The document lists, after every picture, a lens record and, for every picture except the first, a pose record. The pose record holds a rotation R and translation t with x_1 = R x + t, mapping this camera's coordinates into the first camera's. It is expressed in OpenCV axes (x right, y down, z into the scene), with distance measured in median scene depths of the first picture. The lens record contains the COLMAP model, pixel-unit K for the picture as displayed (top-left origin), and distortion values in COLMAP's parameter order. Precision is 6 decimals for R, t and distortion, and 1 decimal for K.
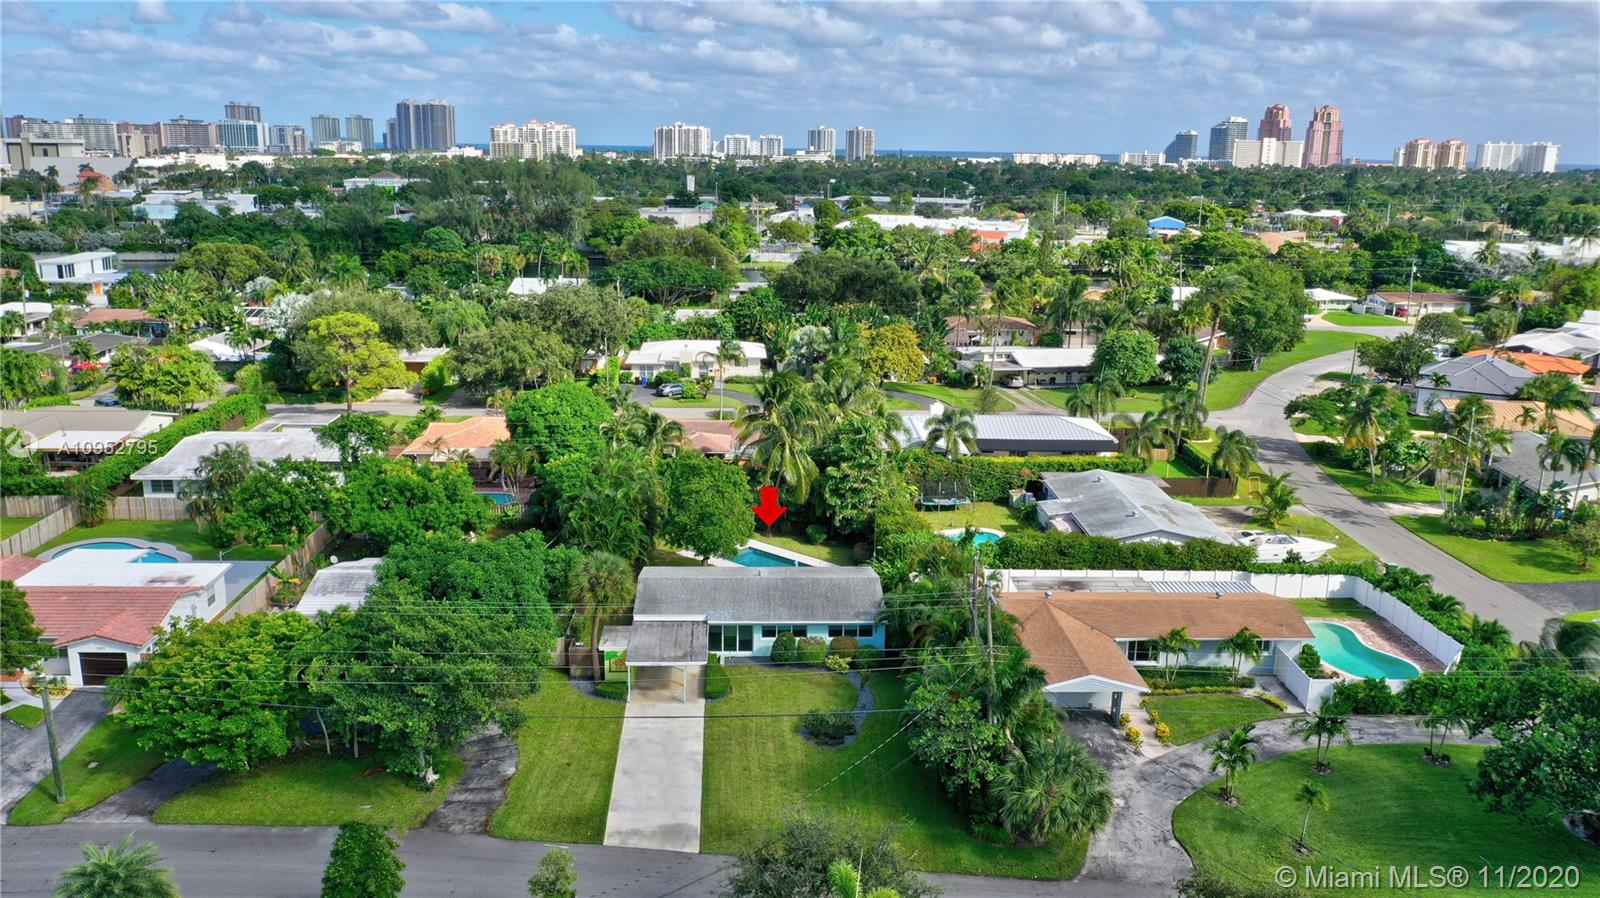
lens RADIAL K [[1258.9, 0, 792.9], [0, 1258.9, 442.1], [0, 0, 1]] dist [-0.023526, -0.000150]
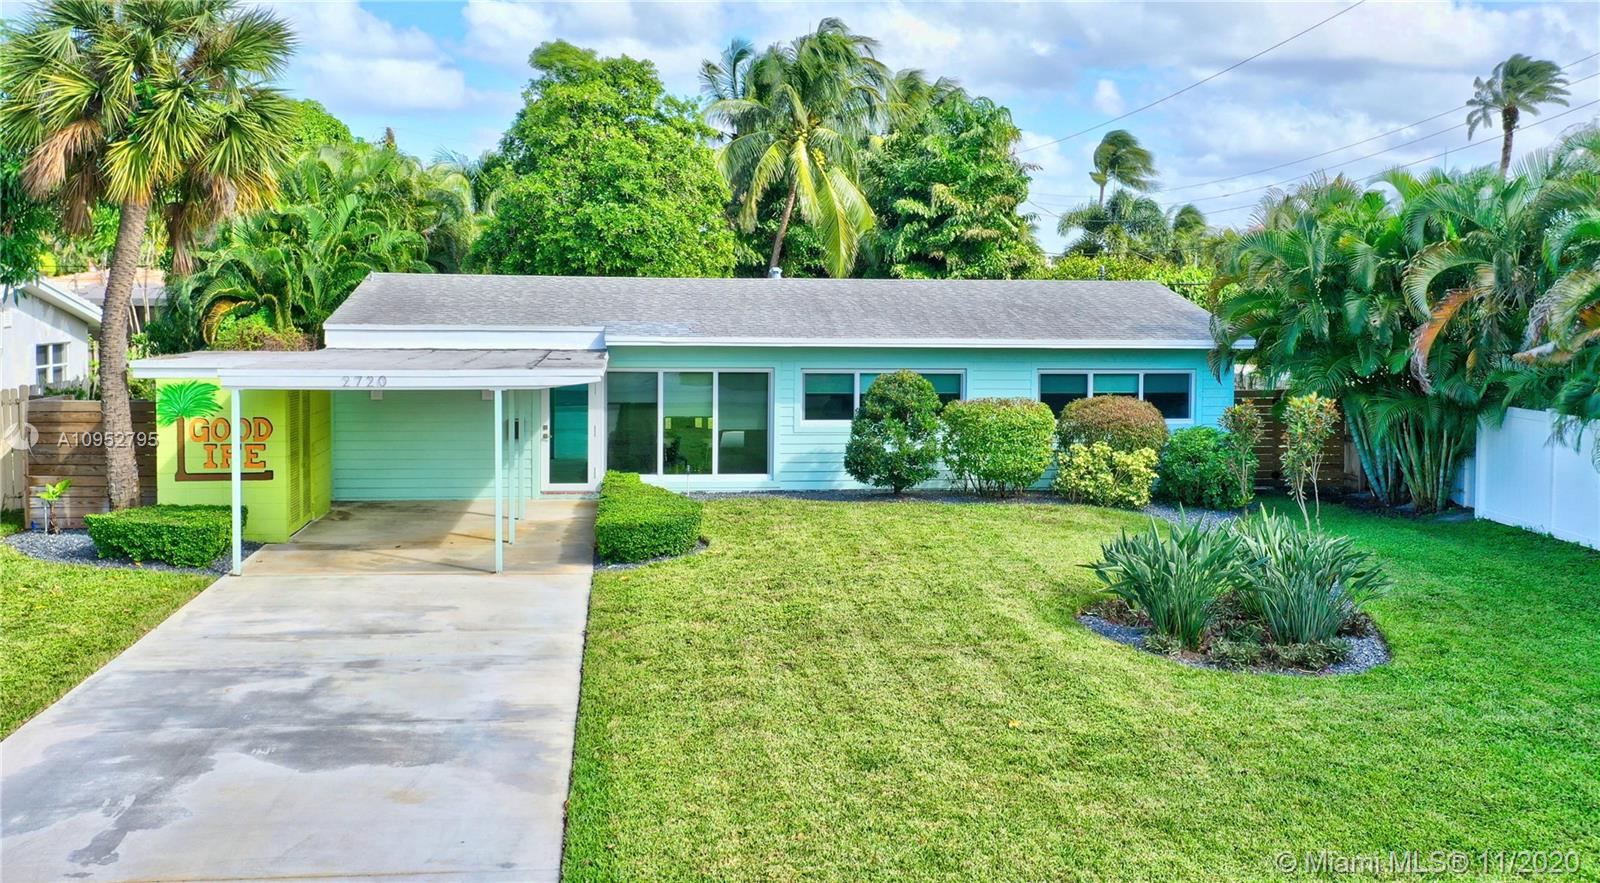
lens RADIAL K [[1445.2, 0, 830.8], [0, 1445.2, 439.9], [0, 0, 1]] dist [0.000299, 0.000387]
pose [[0.996115, -0.015197, 0.086742, -0.031151], [0.027016, 0.990237, -0.136750, 0.136925], [-0.083817, 0.138563, 0.986800, 0.460098]]
